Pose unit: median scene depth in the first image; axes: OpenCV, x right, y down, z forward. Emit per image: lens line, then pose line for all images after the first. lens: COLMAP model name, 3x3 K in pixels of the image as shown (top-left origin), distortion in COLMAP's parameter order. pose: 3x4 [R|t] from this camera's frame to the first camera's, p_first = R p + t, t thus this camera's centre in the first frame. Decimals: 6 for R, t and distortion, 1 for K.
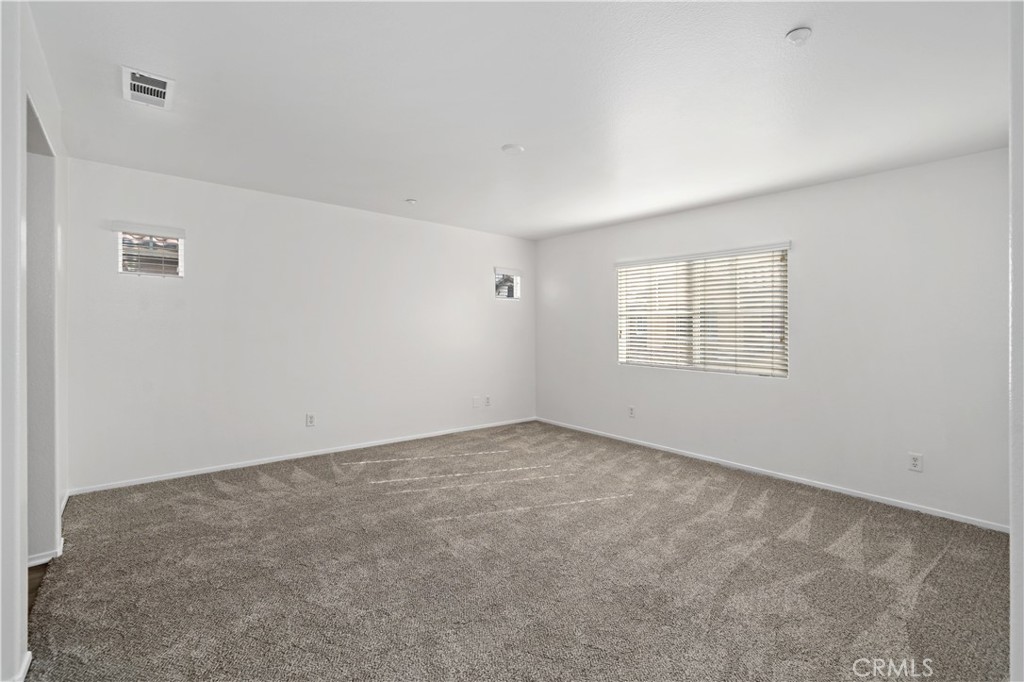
lens RADIAL K [[453.4, 0, 511.8], [0, 453.4, 318.7], [0, 0, 1]] dist [-0.000057, -0.000003]
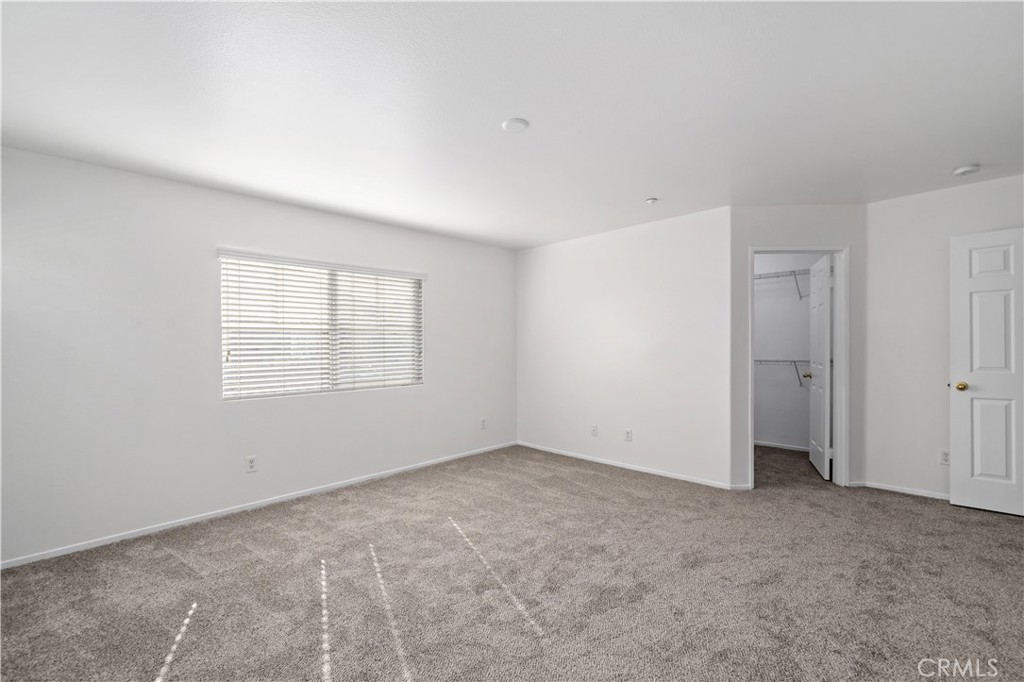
lens RADIAL K [[449.3, 0, 511.8], [0, 449.3, 345.7], [0, 0, 1]] dist [-0.002222, 0.000356]
pose [[-0.087940, 0.001204, 0.996125, -0.597542], [0.004249, 0.999991, -0.000833, 0.027221], [-0.996117, 0.004160, -0.087944, 0.826896]]
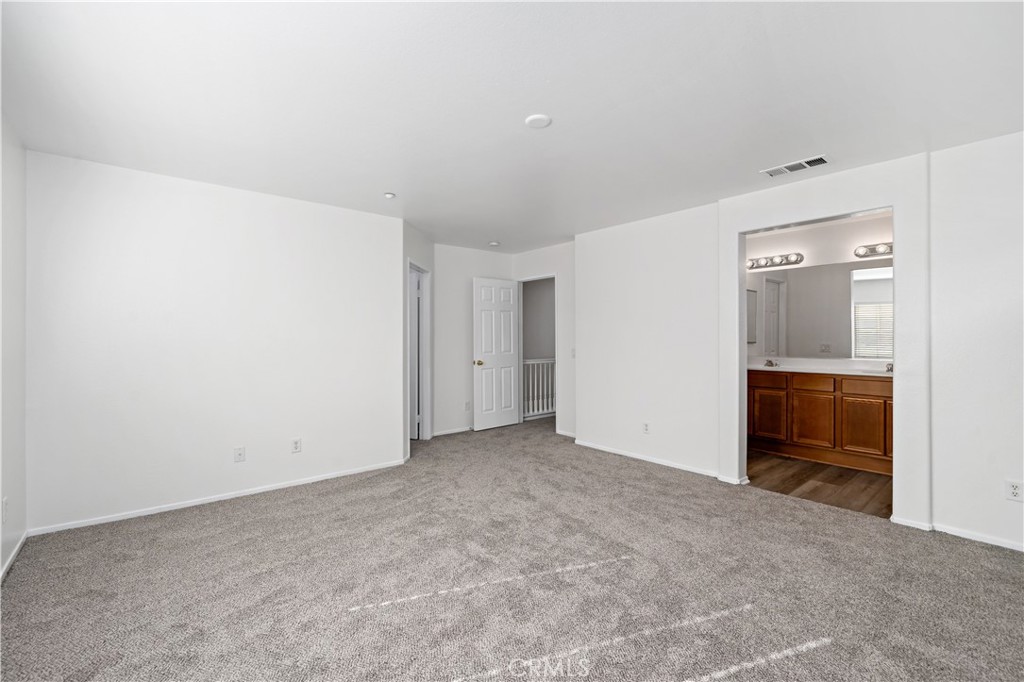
lens RADIAL K [[446.1, 0, 508.2], [0, 446.1, 341.4], [0, 0, 1]] dist [0.001853, 0.000671]
pose [[-0.999883, 0.006383, 0.013871, 0.040566], [0.006460, 0.999964, 0.005527, 0.028229], [-0.013836, 0.005616, -0.999889, 1.381898]]
